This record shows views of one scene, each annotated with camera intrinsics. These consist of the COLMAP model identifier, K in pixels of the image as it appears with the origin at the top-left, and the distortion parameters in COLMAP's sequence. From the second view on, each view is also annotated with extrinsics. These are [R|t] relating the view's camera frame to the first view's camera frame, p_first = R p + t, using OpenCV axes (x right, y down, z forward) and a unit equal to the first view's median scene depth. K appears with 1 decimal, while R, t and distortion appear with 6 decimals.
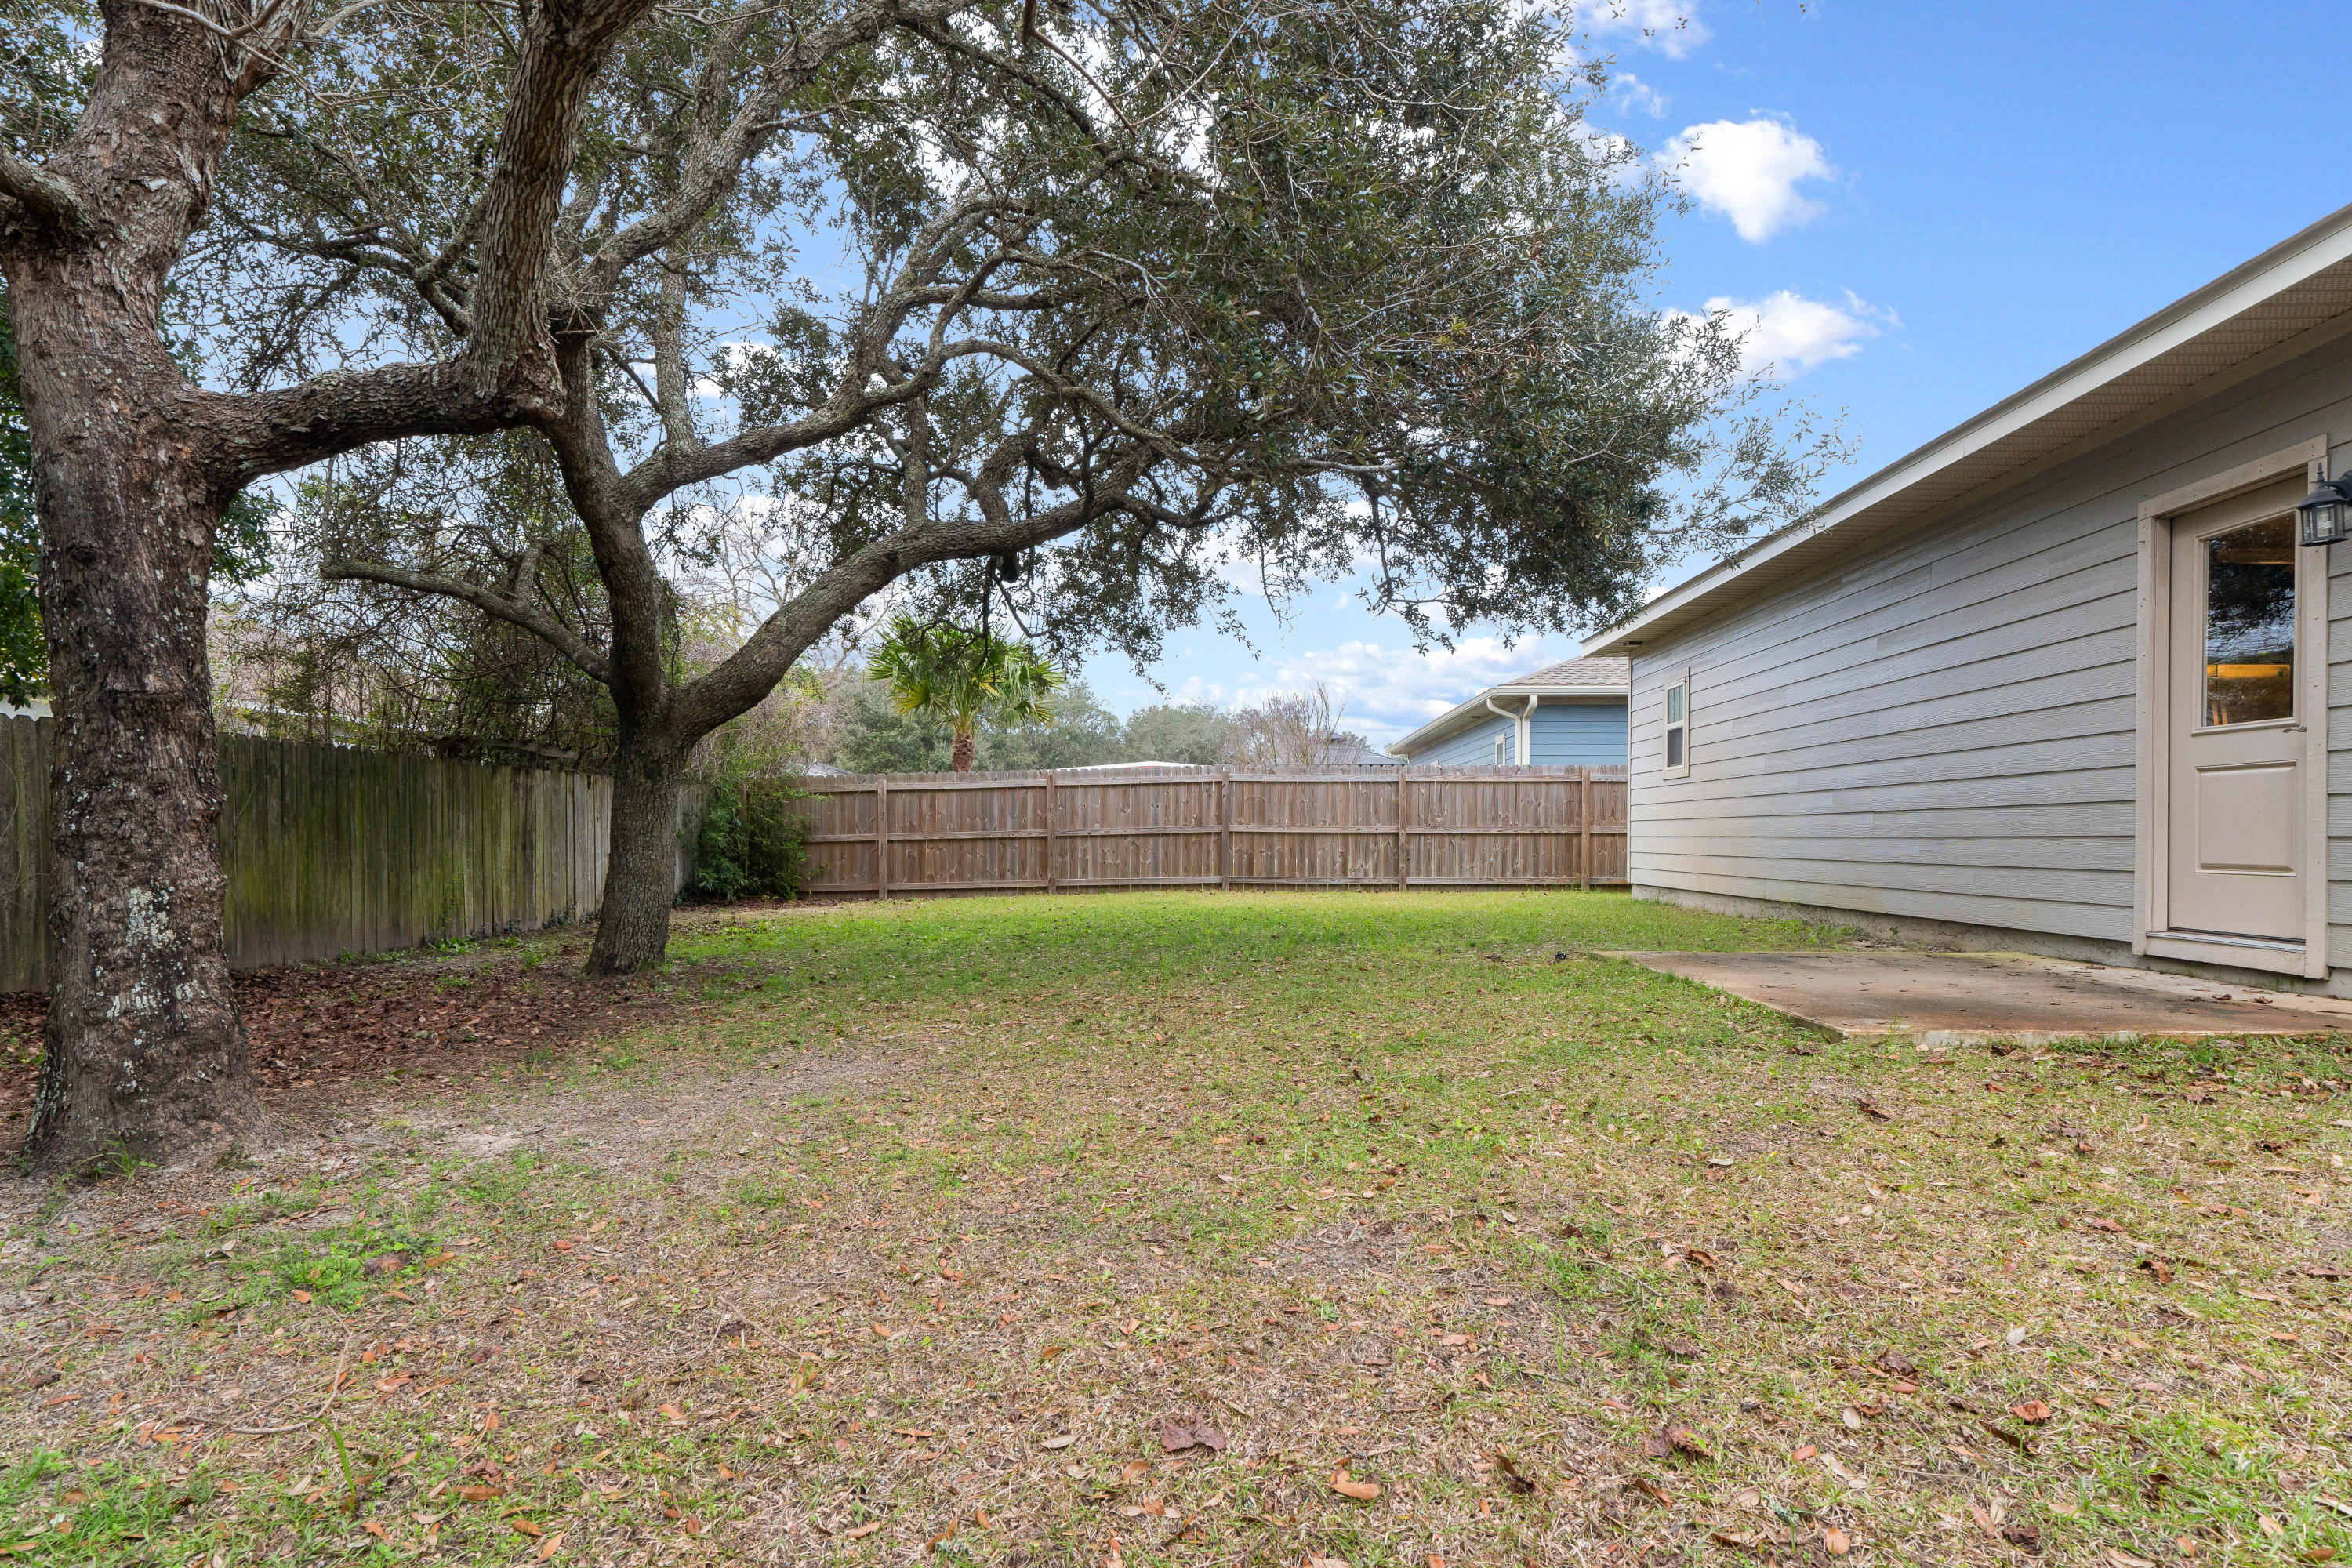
lens RADIAL K [[1246.9, 0, 1189.1], [0, 1246.9, 845.0], [0, 0, 1]] dist [-0.005486, 0.002360]
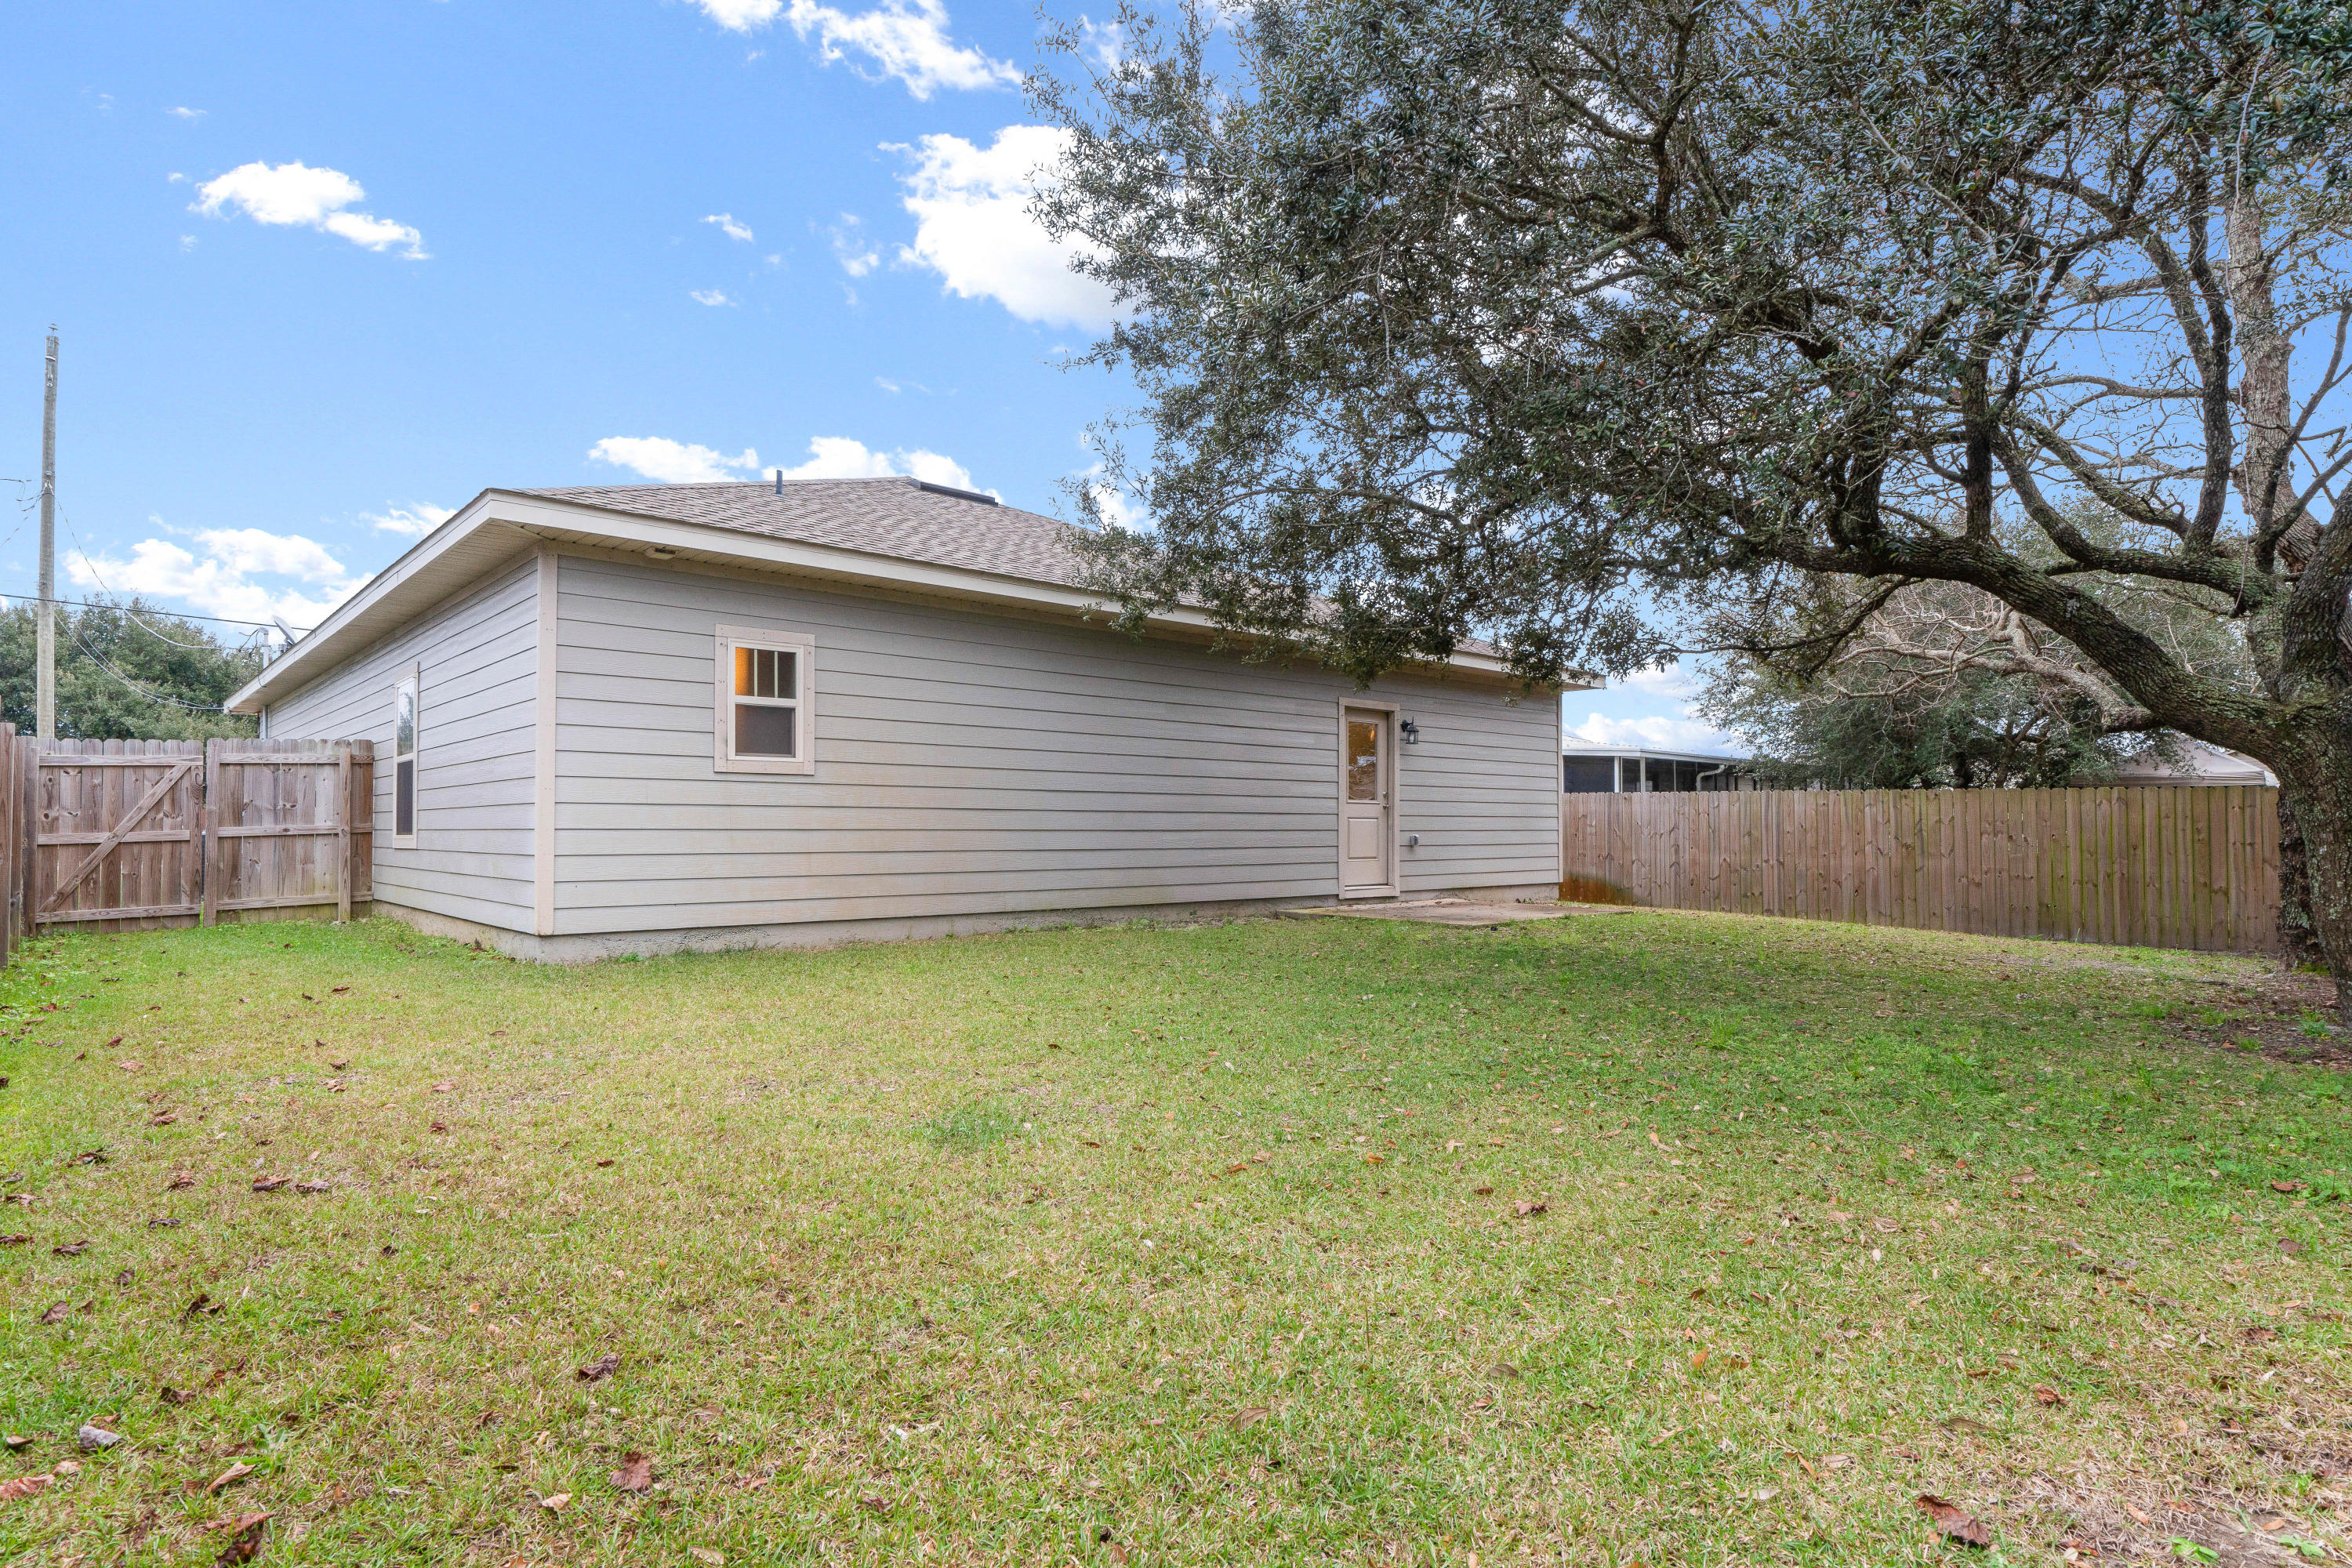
lens RADIAL K [[1246.9, 0, 1168.8], [0, 1246.9, 790.9], [0, 0, 1]] dist [-0.005486, 0.002360]
pose [[-0.703329, 0.023684, 0.710469, -0.614977], [0.005553, 0.999597, -0.027826, -0.045070], [-0.710842, -0.015626, -0.703178, 2.800559]]
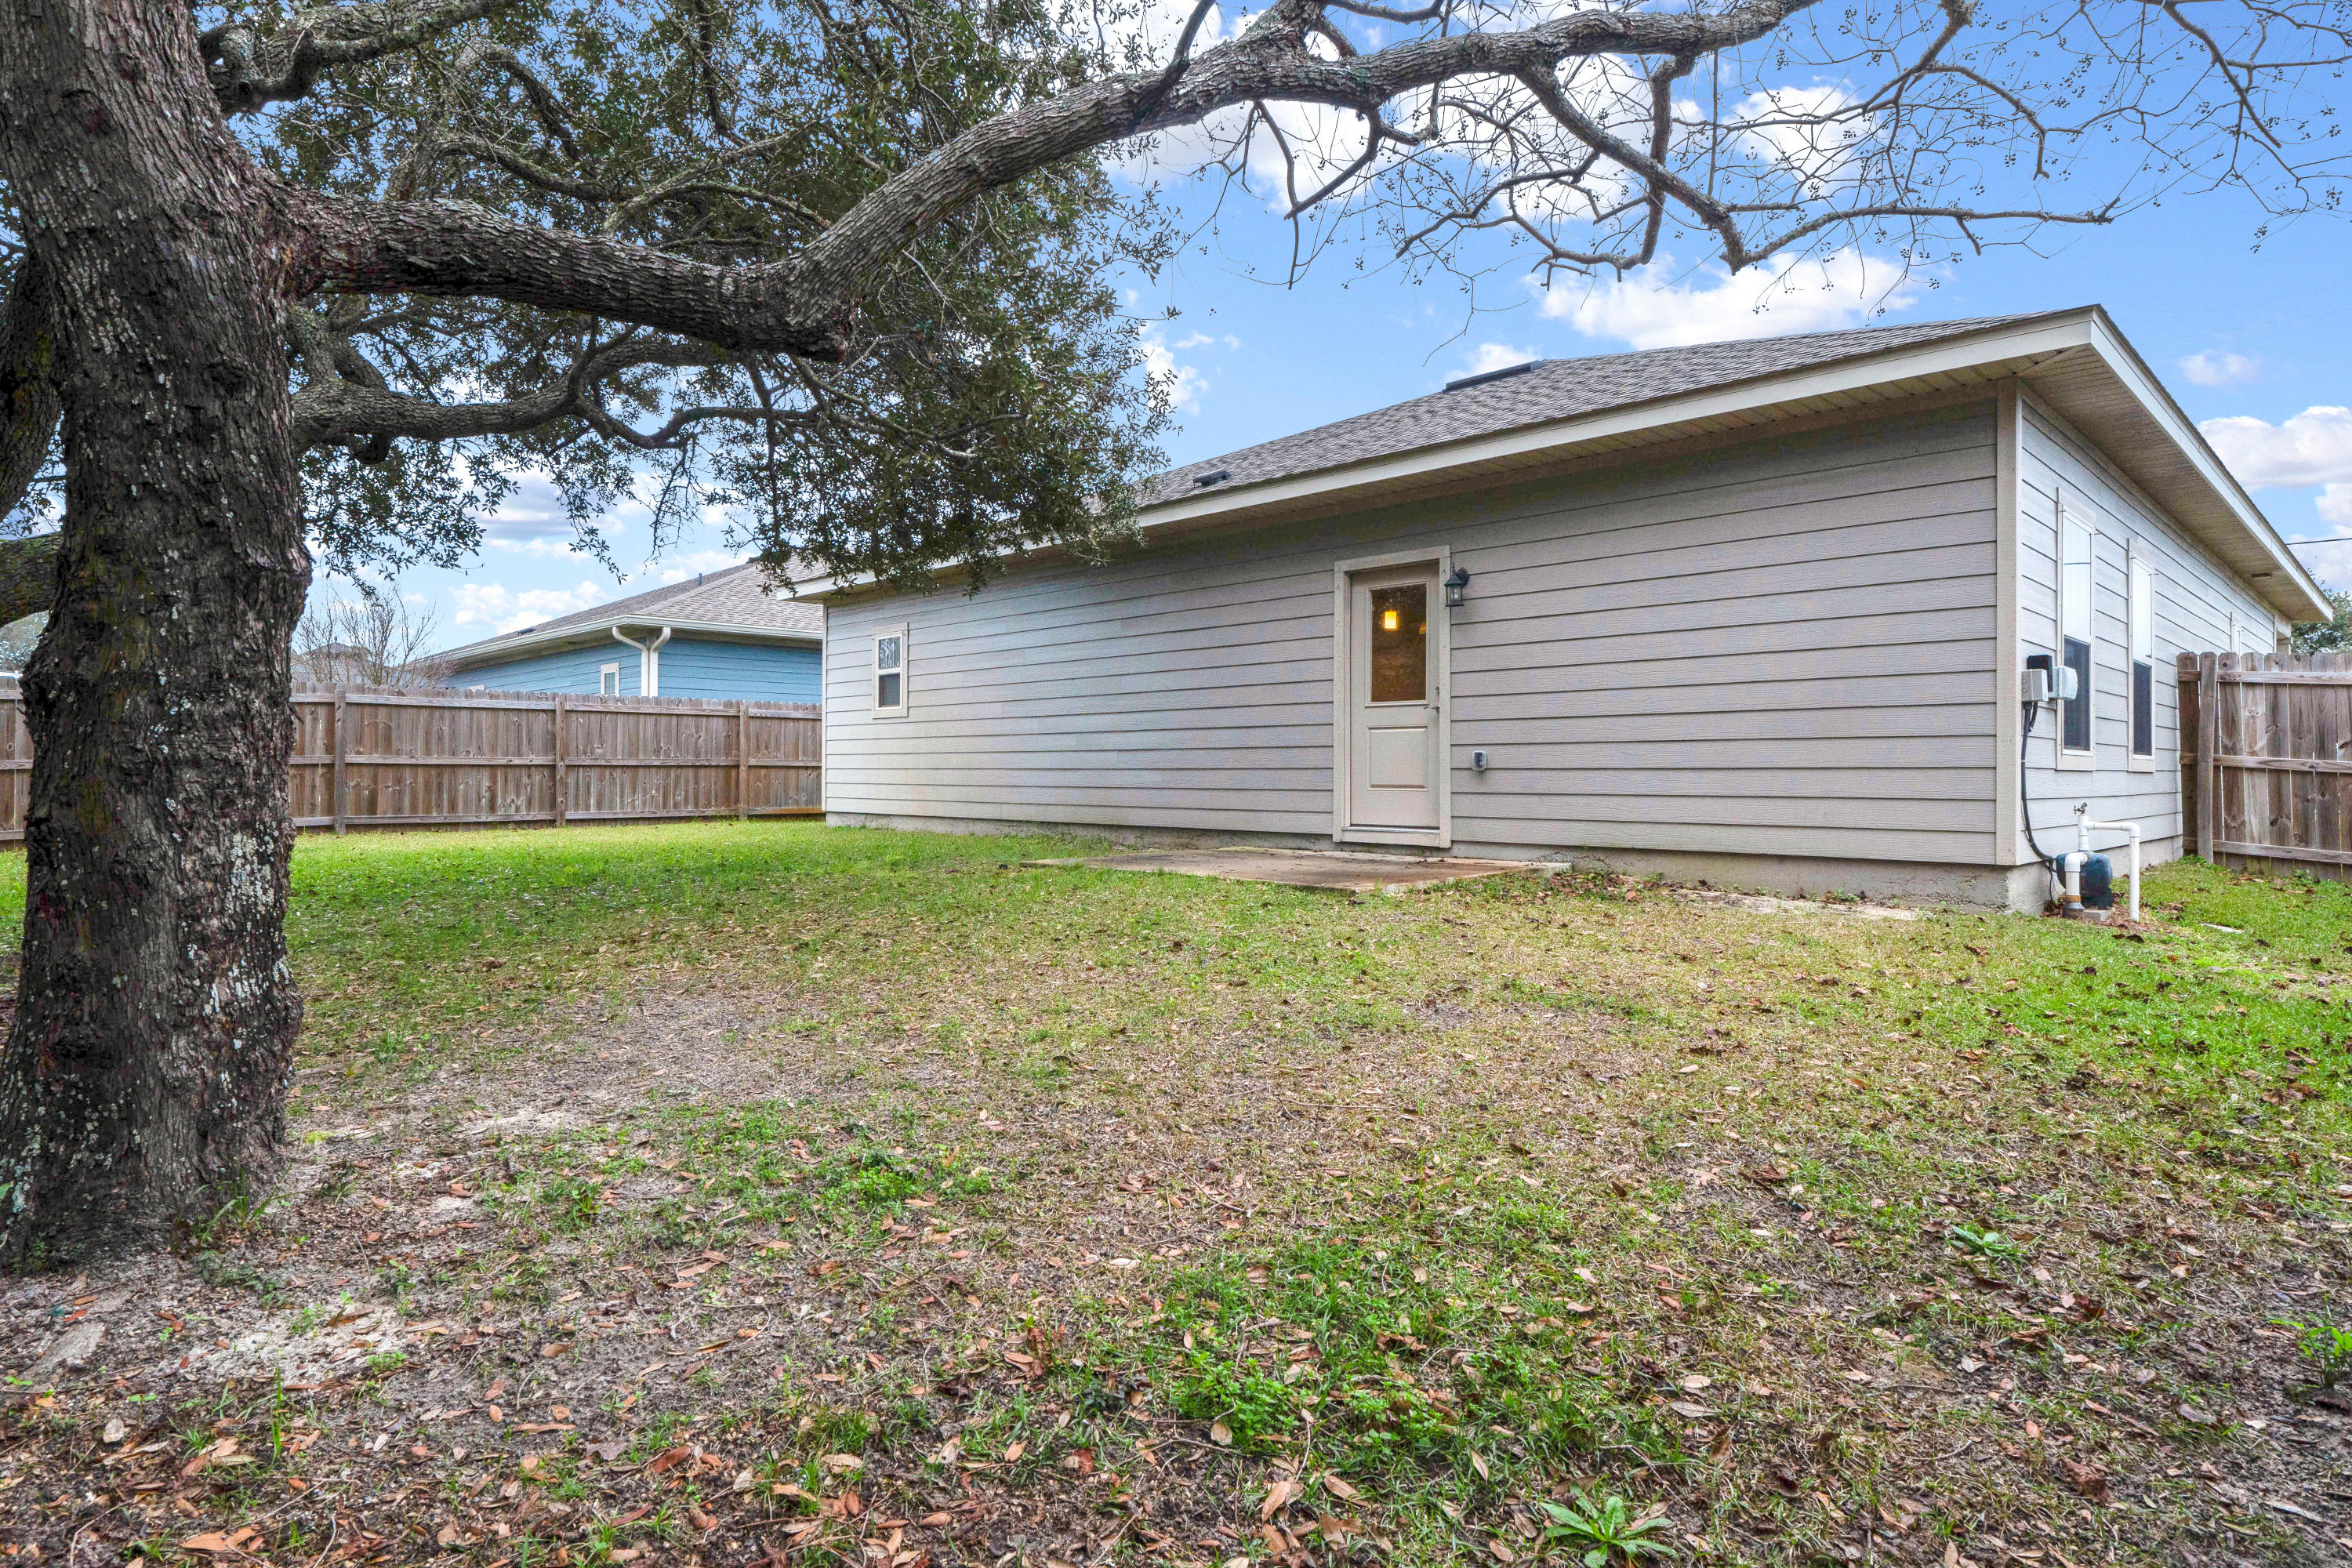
lens RADIAL K [[1246.9, 0, 1194.6], [0, 1246.9, 758.4], [0, 0, 1]] dist [-0.005486, 0.002360]
pose [[0.673465, 0.007033, 0.739186, -0.554635], [0.004795, 0.999892, -0.013882, 0.001697], [-0.739204, 0.012894, 0.673358, 0.048518]]
